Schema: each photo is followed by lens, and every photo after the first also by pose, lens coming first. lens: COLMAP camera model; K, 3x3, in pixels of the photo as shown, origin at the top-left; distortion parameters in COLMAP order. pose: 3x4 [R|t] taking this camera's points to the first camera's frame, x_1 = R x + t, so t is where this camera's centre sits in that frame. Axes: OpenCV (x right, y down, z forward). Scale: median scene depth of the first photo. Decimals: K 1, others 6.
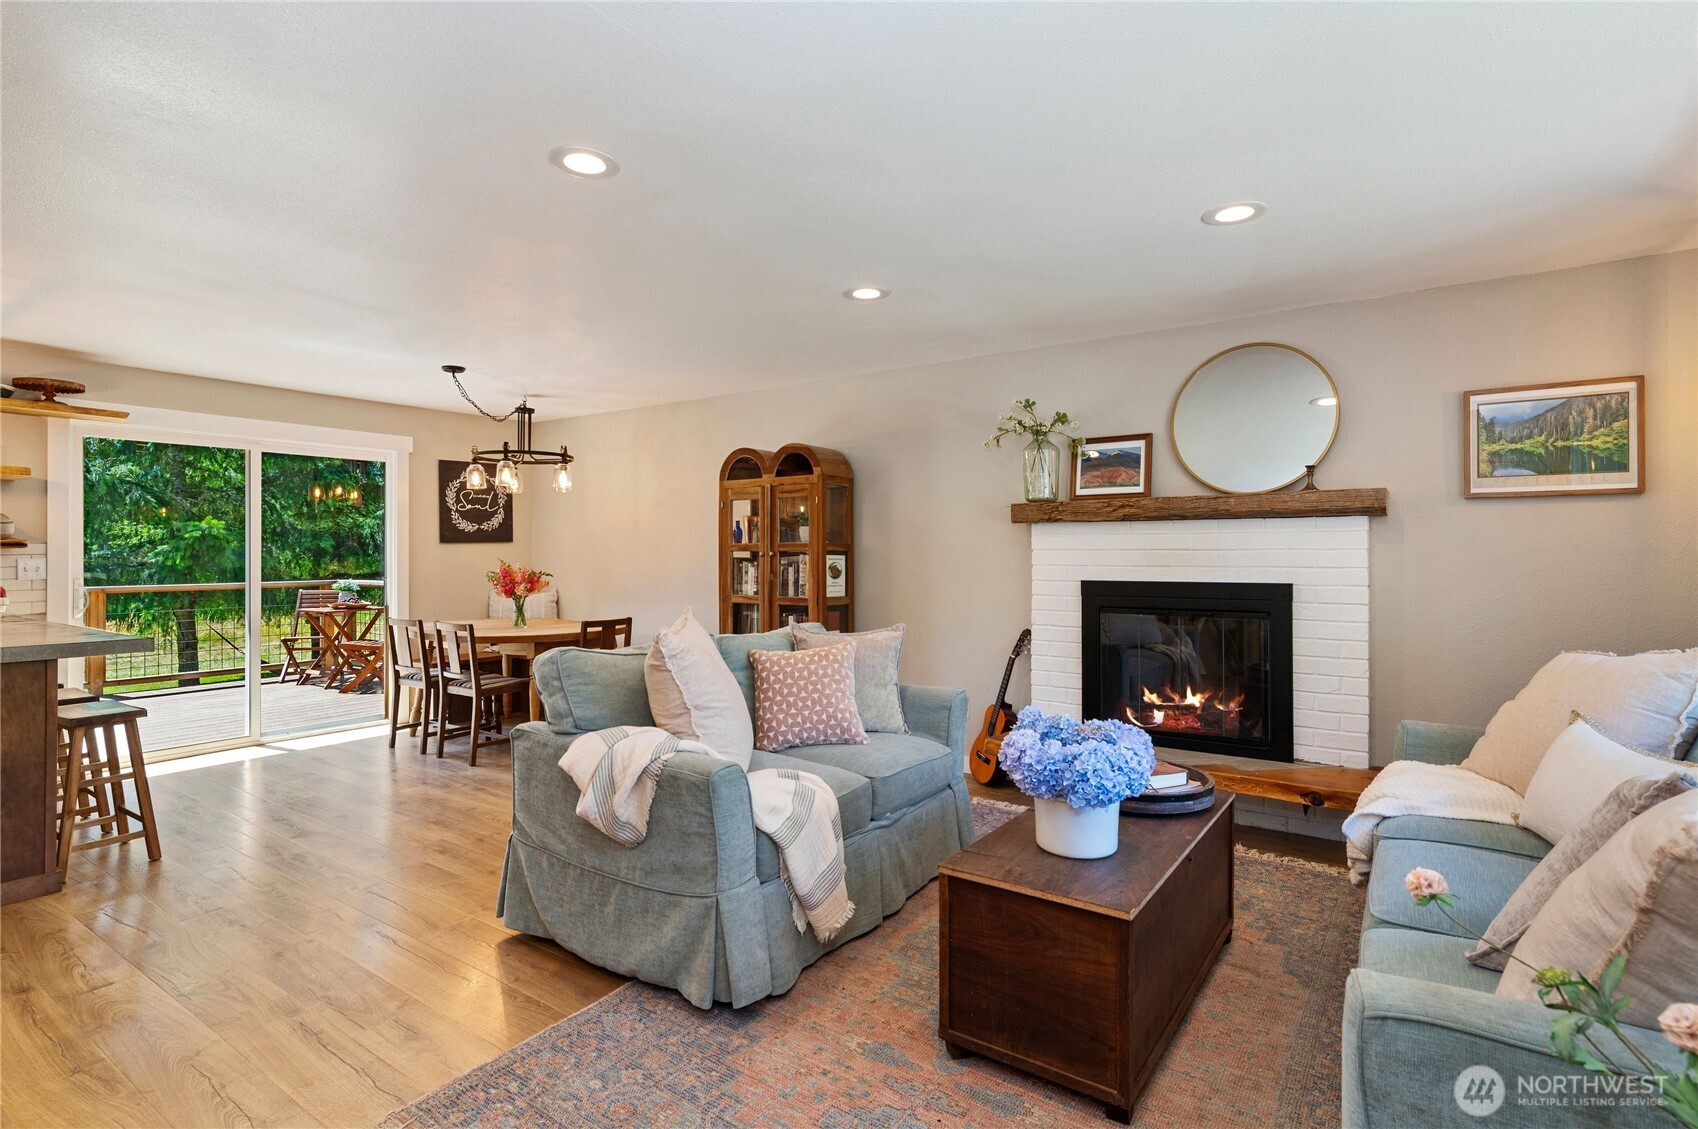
lens RADIAL K [[843.7, 0, 852.8], [0, 843.7, 549.2], [0, 0, 1]] dist [0.002979, 0.000715]
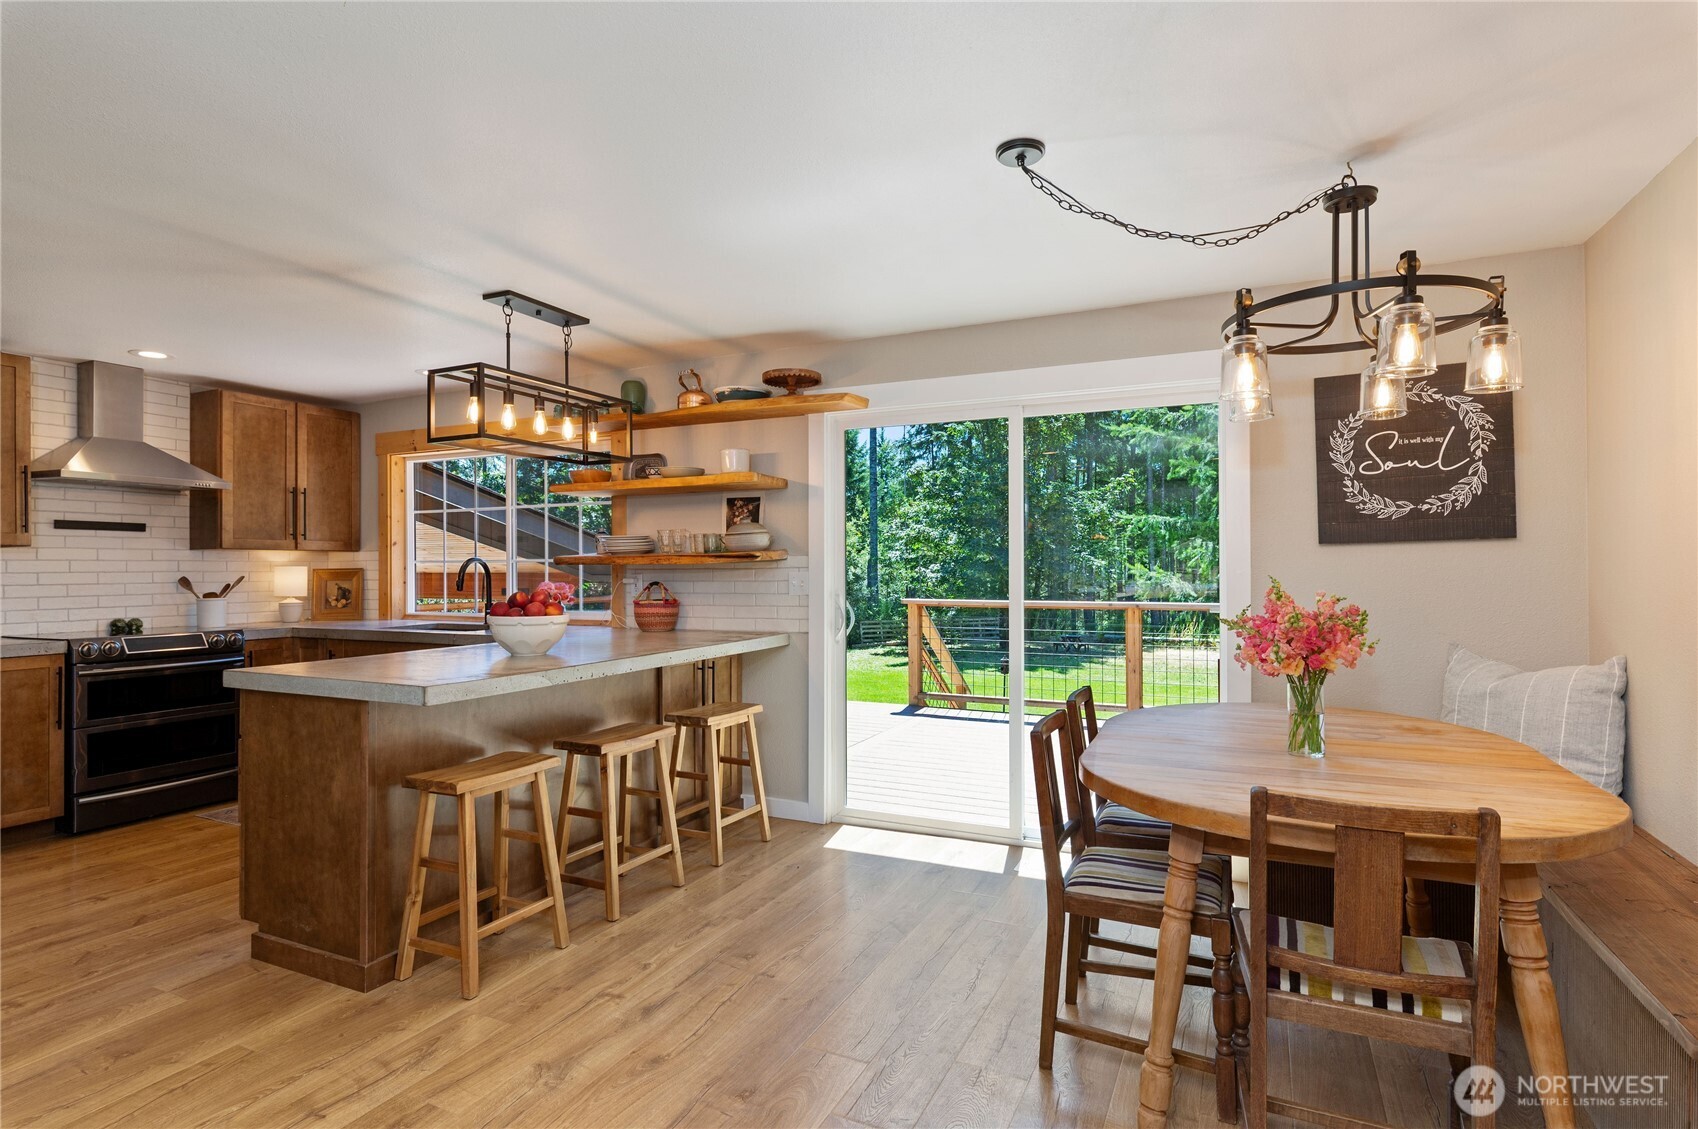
lens RADIAL K [[865.9, 0, 850.8], [0, 865.9, 561.8], [0, 0, 1]] dist [0.000681, -0.000242]
pose [[0.166711, -0.005875, -0.985988, -0.039489], [0.006761, 0.999966, -0.004815, 0.004883], [0.985983, -0.005864, 0.166745, 0.890899]]
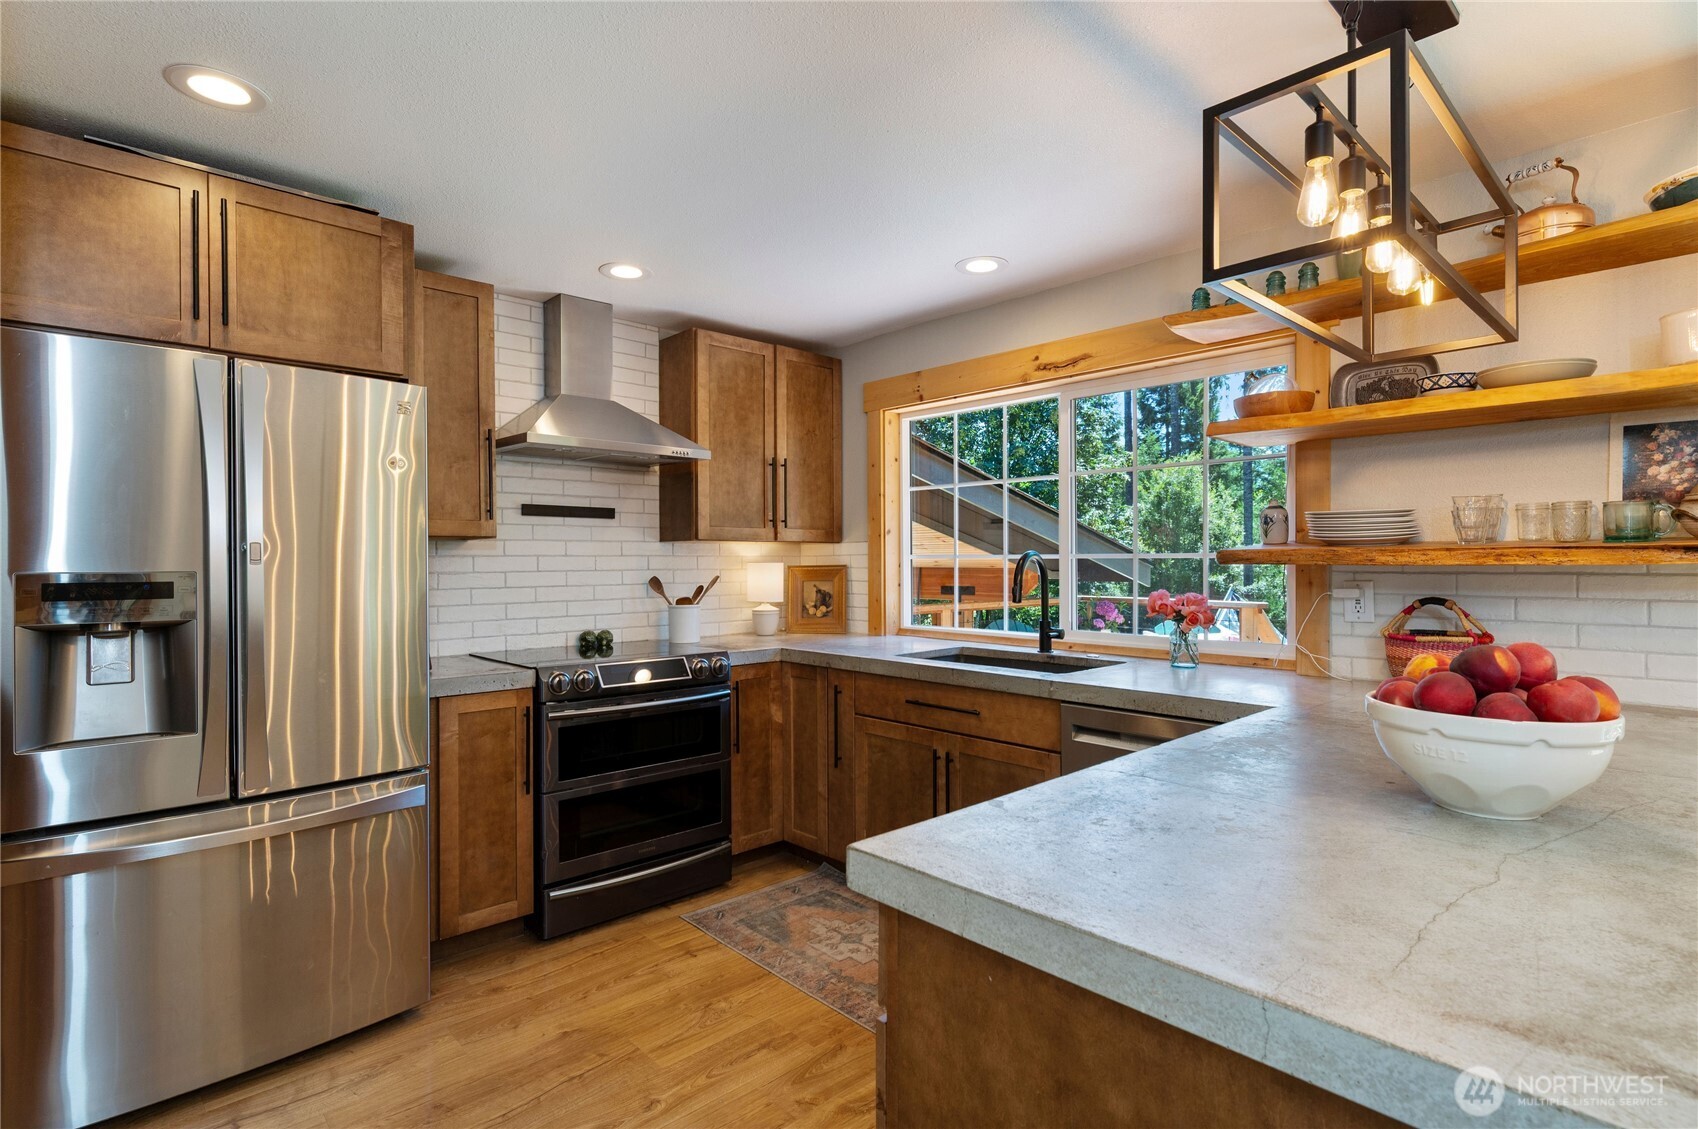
lens RADIAL K [[838.3, 0, 849.0], [0, 838.3, 564.5], [0, 0, 1]] dist [0.002100, 0.000787]
pose [[-0.210879, 0.008664, -0.977474, -0.488488], [0.006295, 0.999952, 0.007505, -0.003828], [0.977492, -0.004570, -0.210924, 0.607012]]
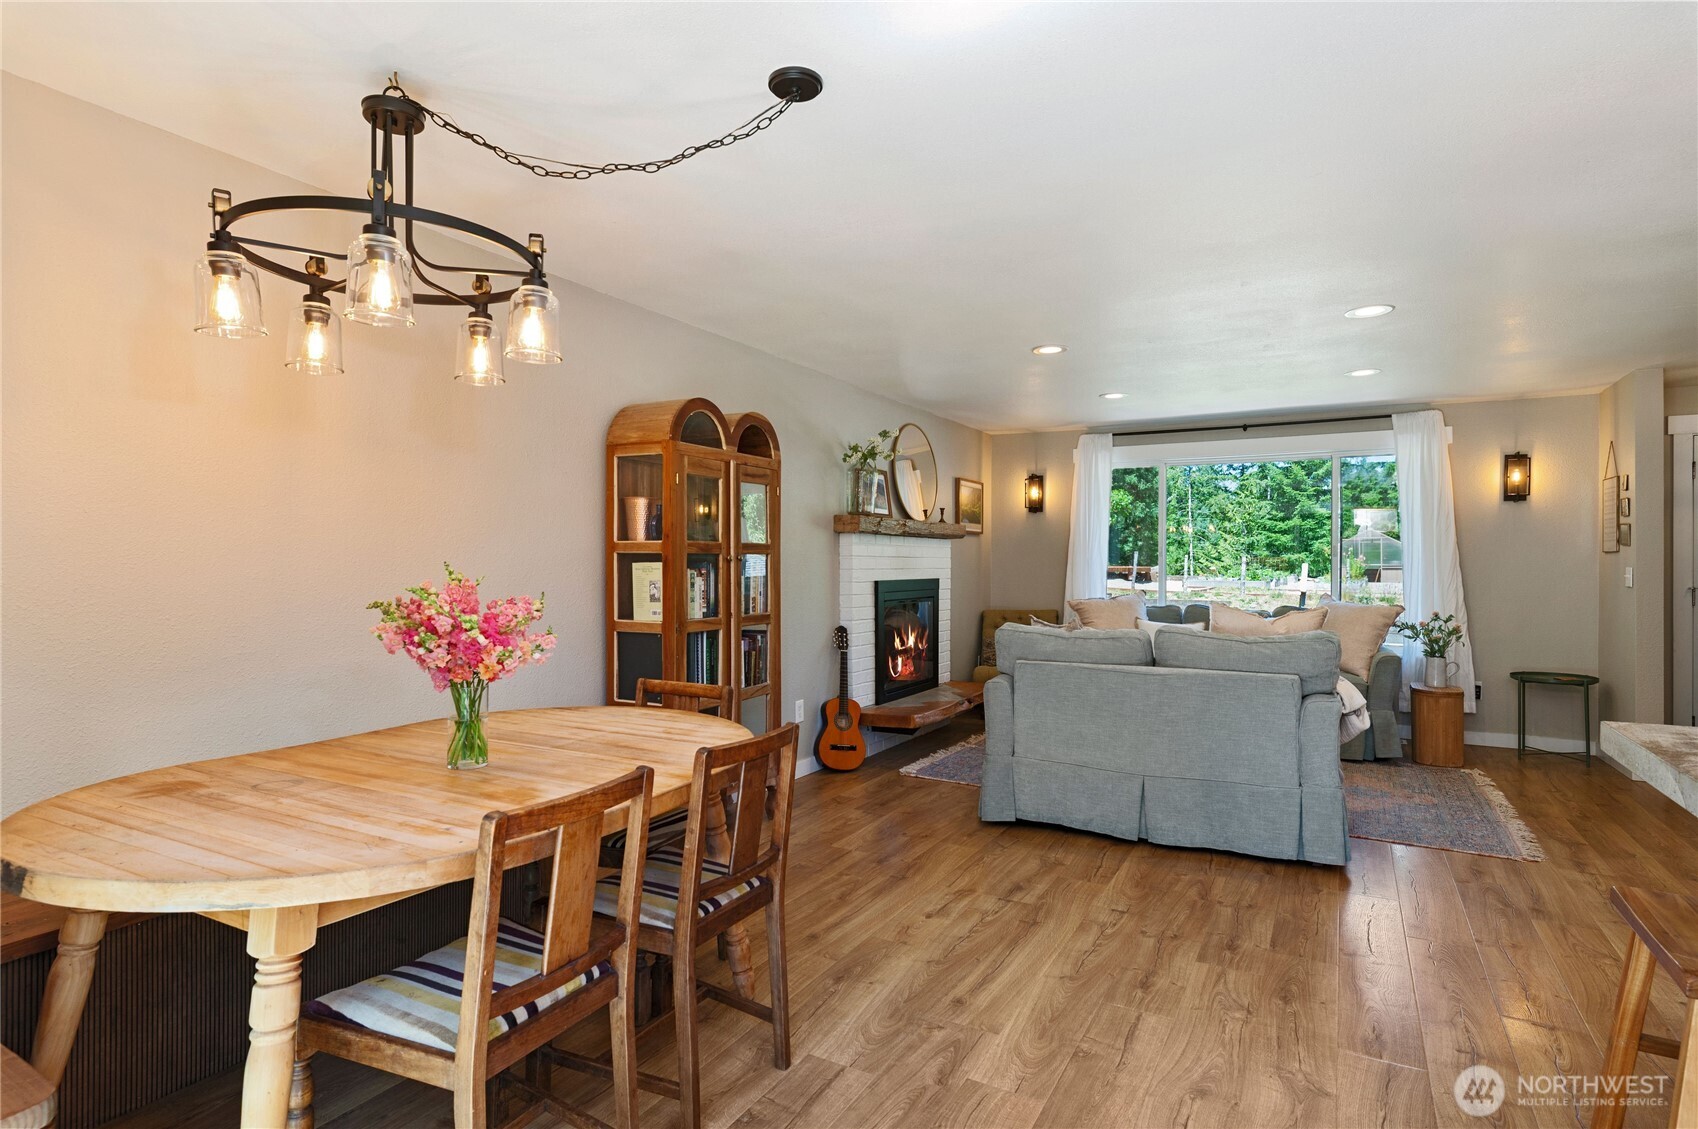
lens RADIAL K [[865.9, 0, 850.8], [0, 865.9, 561.8], [0, 0, 1]] dist [0.000681, -0.000242]
pose [[-0.092787, 0.002227, 0.995683, -0.936452], [-0.008111, 0.999963, -0.002992, 0.011762], [-0.995653, -0.008354, -0.092766, 1.078391]]
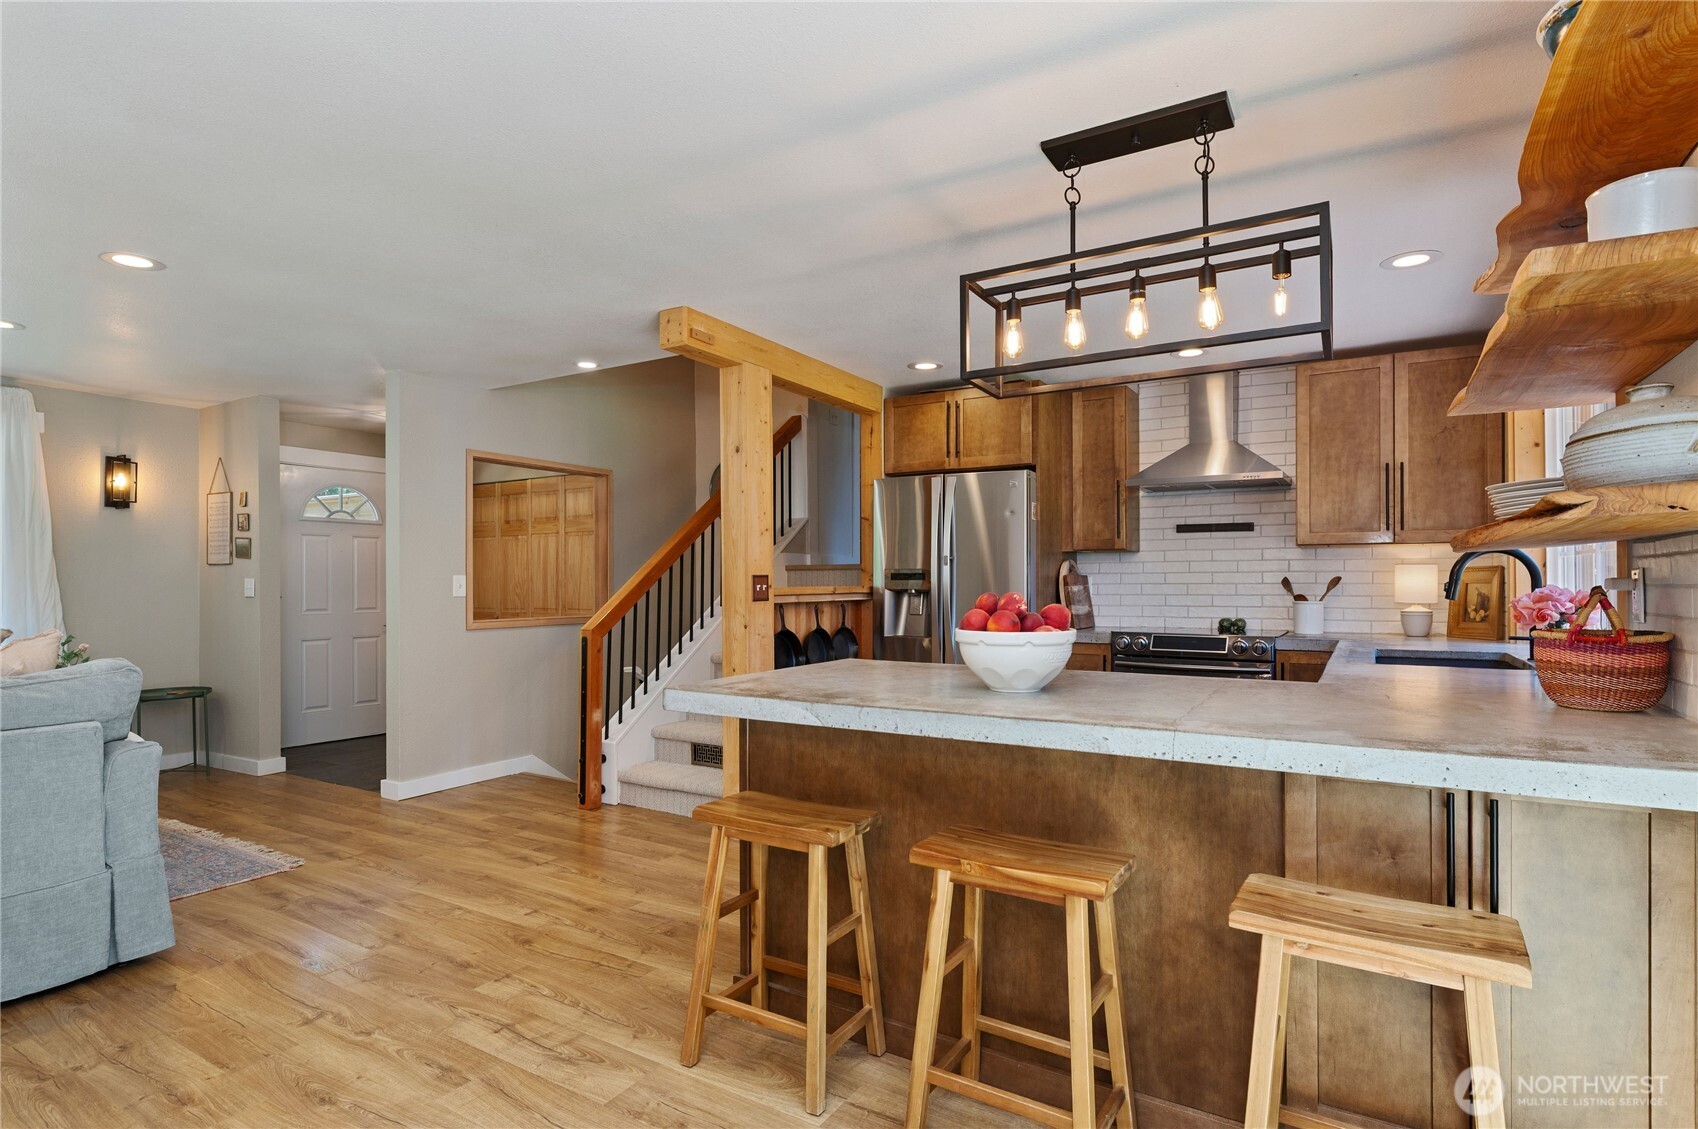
lens RADIAL K [[860.6, 0, 846.1], [0, 860.6, 577.6], [0, 0, 1]] dist [-0.000206, -0.000310]
pose [[-0.998015, 0.003724, -0.062874, -0.669388], [0.004229, 0.999960, -0.007897, 0.018872], [0.062842, -0.008147, -0.997990, 1.207559]]
